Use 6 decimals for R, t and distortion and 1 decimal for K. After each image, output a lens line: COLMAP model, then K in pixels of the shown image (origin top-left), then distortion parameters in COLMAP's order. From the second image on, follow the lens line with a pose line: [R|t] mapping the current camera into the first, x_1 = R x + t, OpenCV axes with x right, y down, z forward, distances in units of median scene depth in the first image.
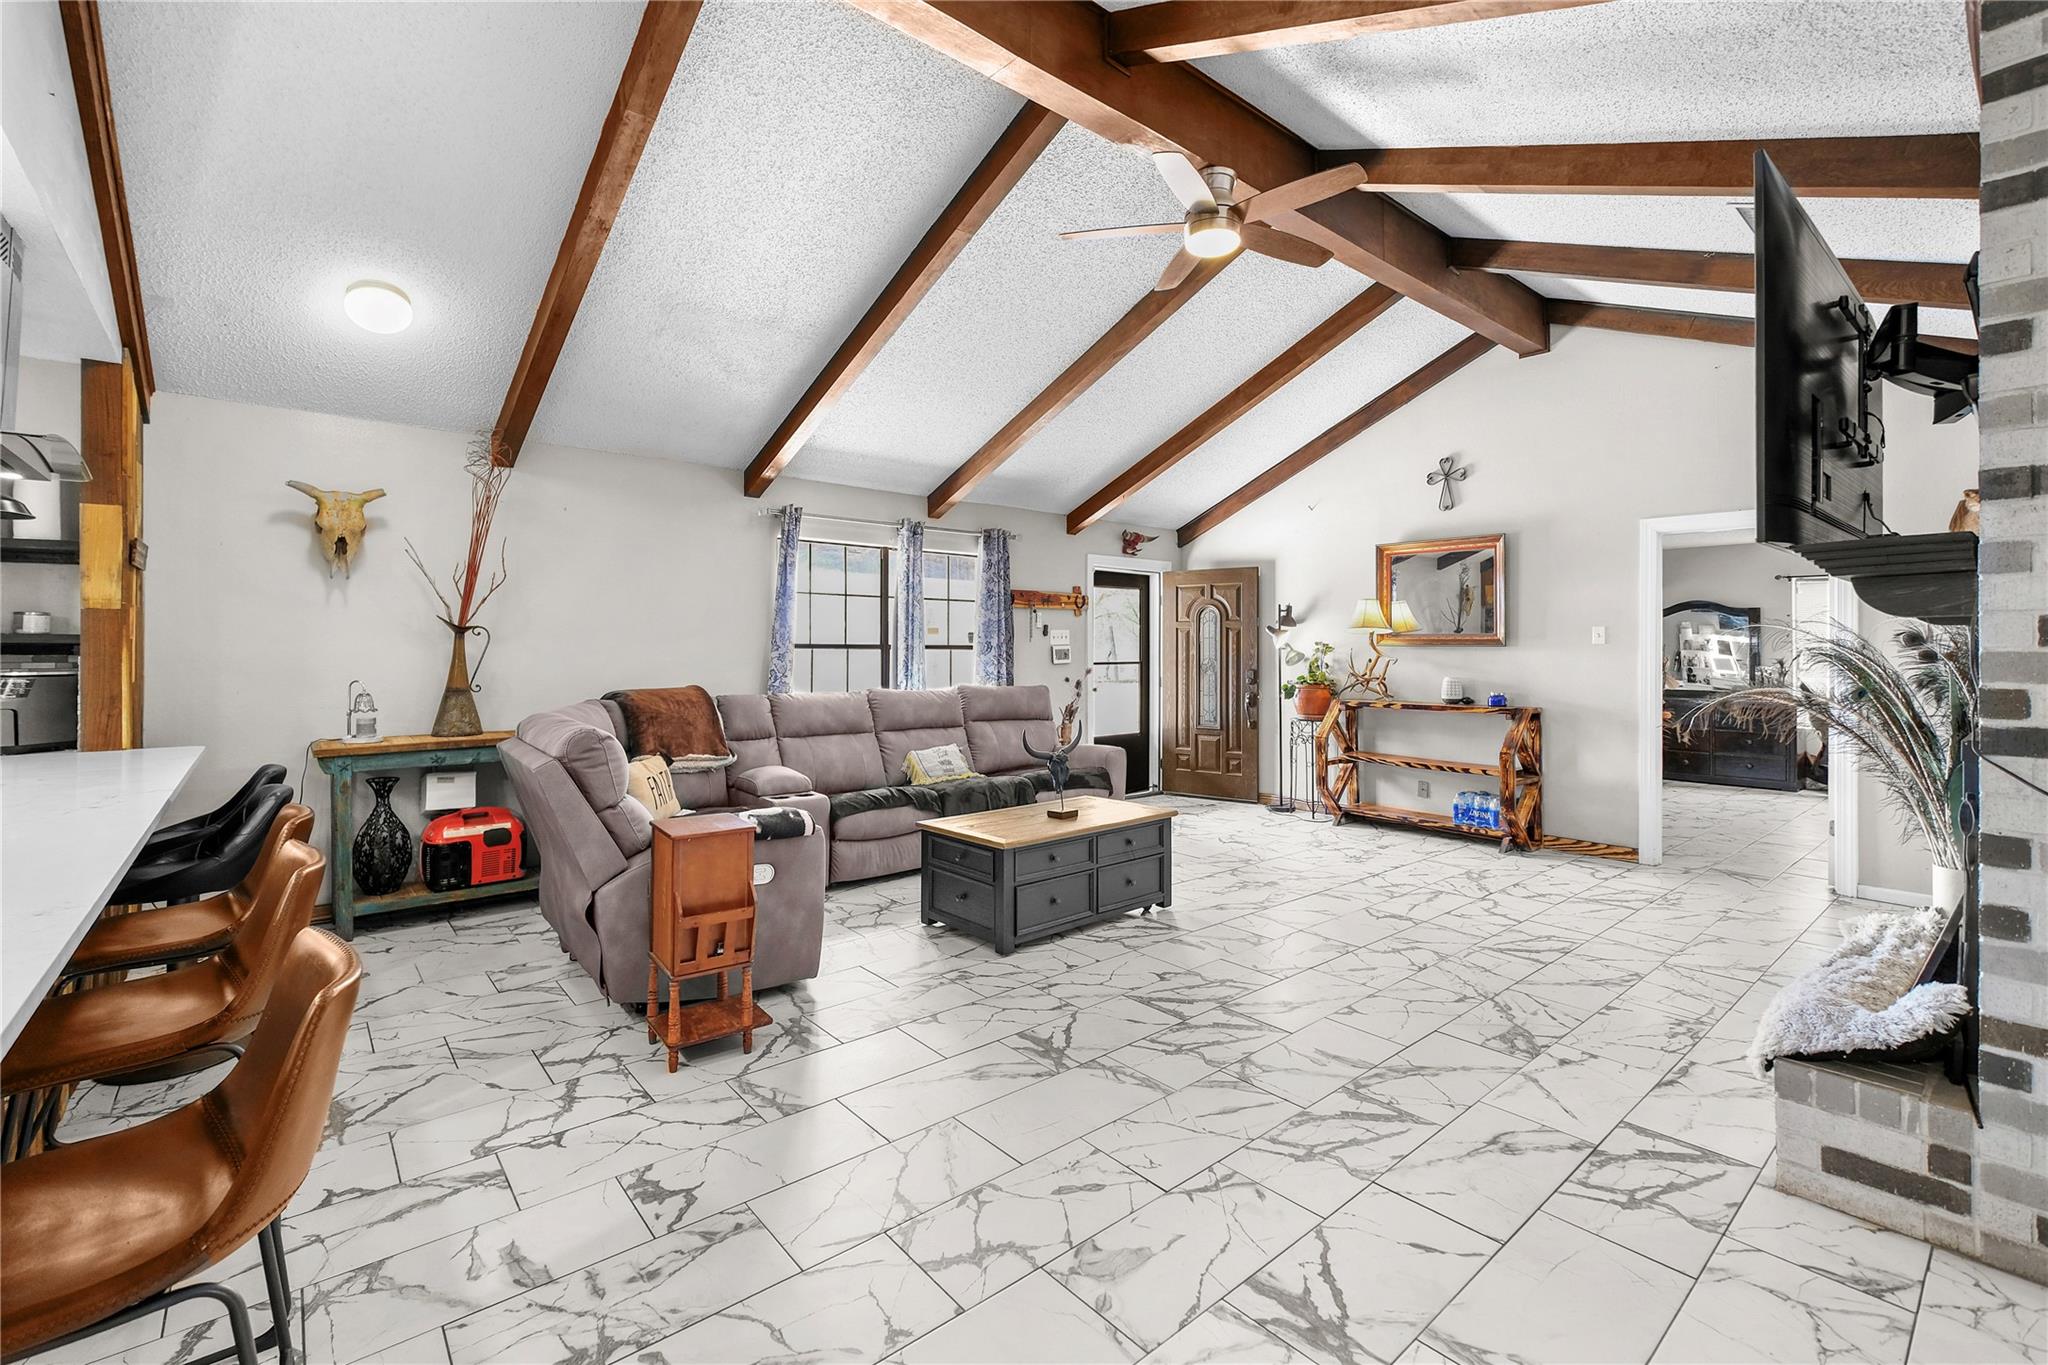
lens RADIAL K [[885.1, 0, 1016.8], [0, 885.1, 649.1], [0, 0, 1]] dist [-0.007328, 0.001030]
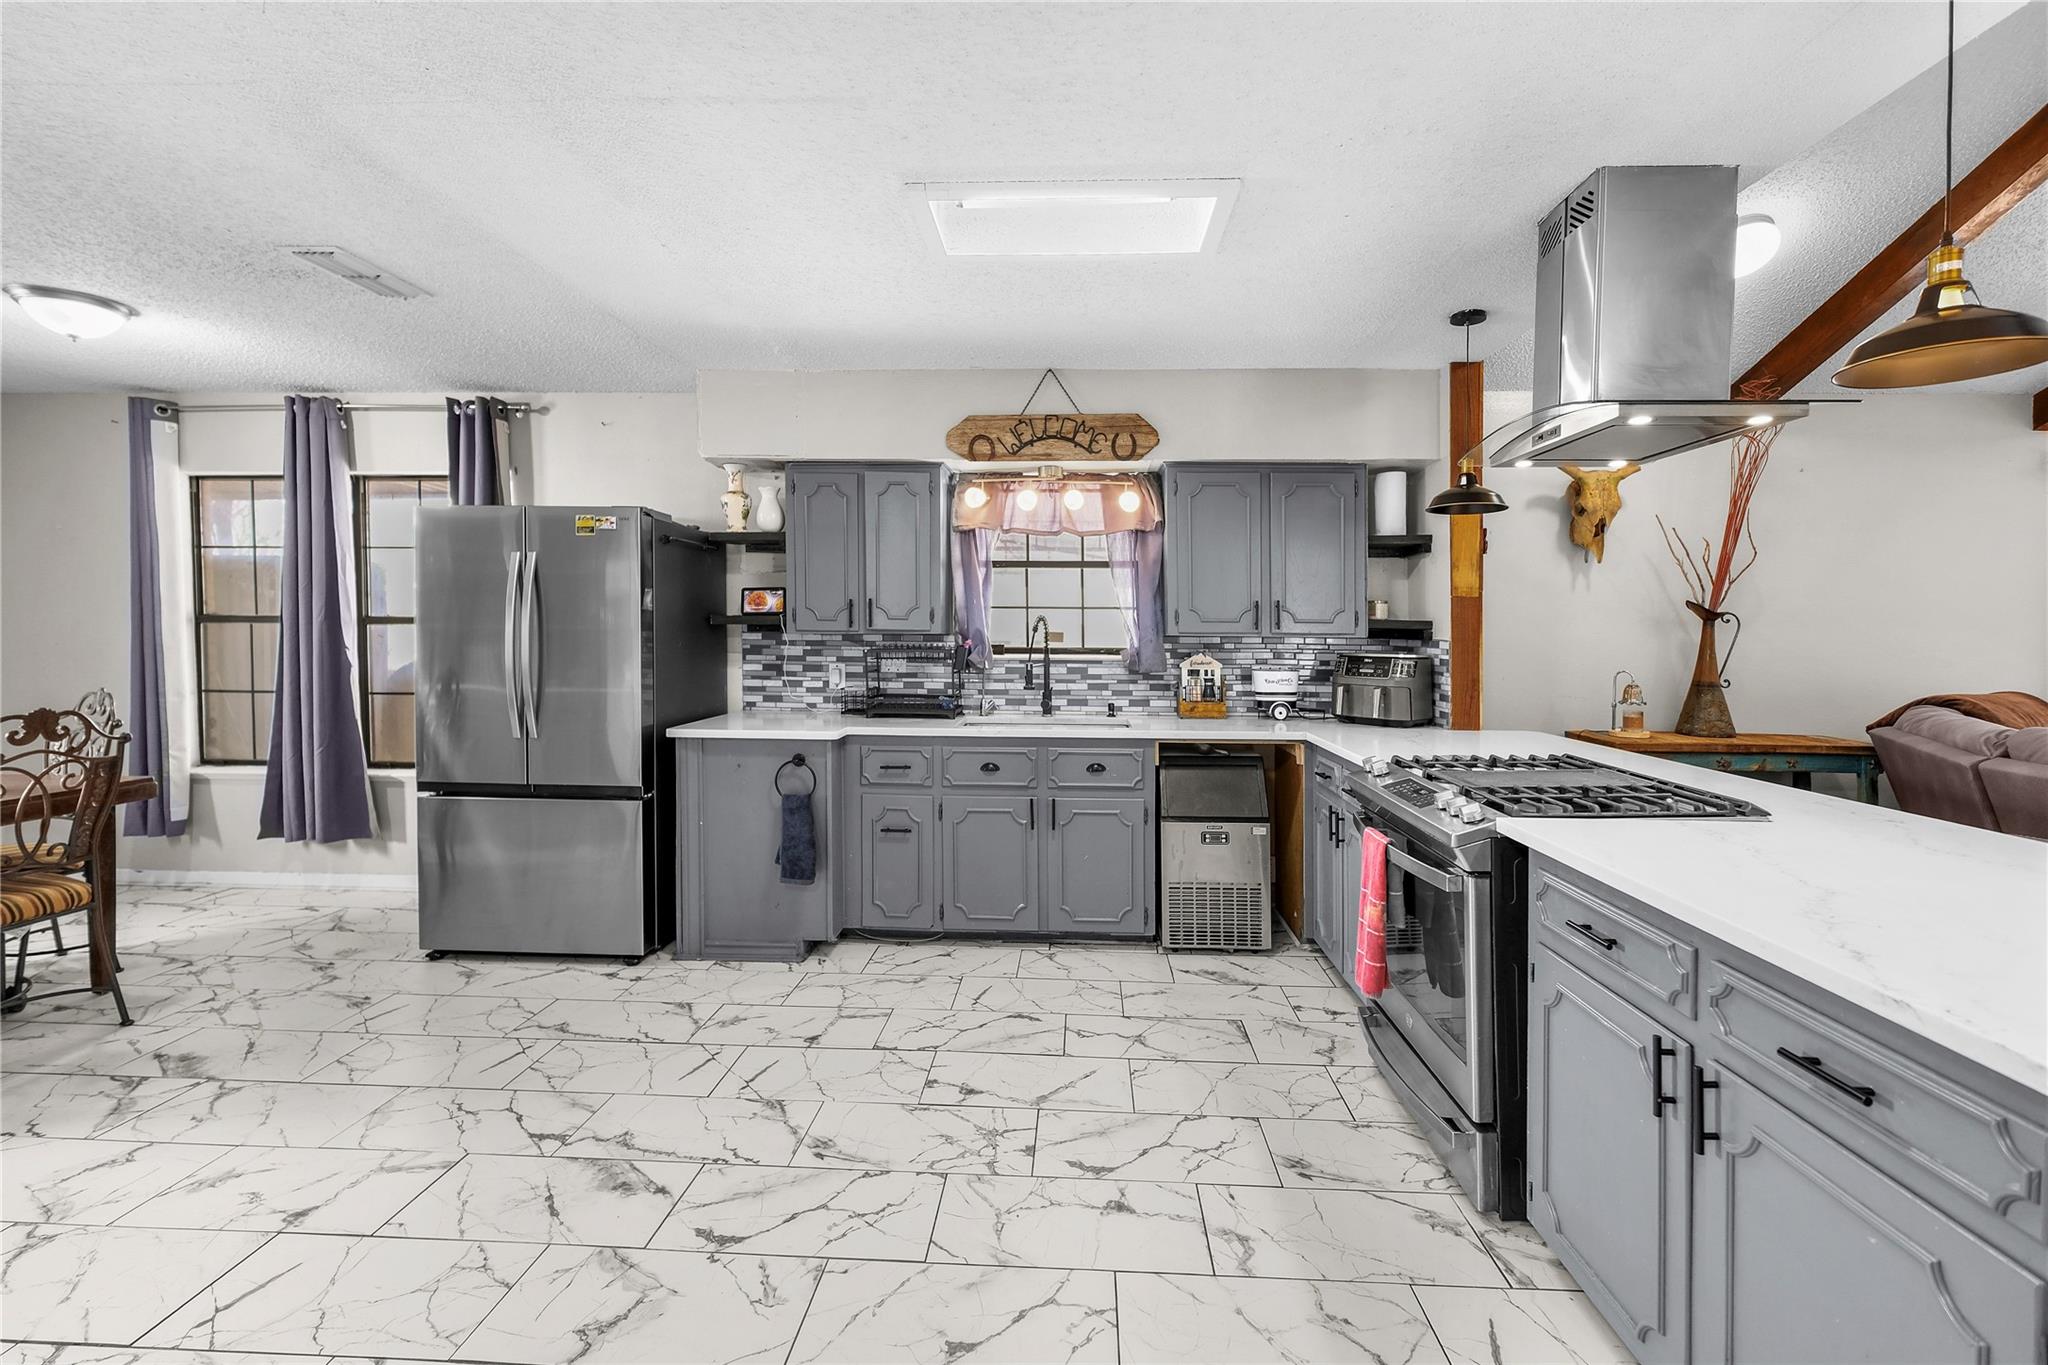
lens RADIAL K [[885.1, 0, 1030.5], [0, 885.1, 653.1], [0, 0, 1]] dist [-0.007328, 0.001030]
pose [[0.751668, 0.028192, -0.658939, -0.606088], [-0.012594, 0.999517, 0.028397, -0.001344], [0.659422, -0.013046, 0.751660, -0.121056]]
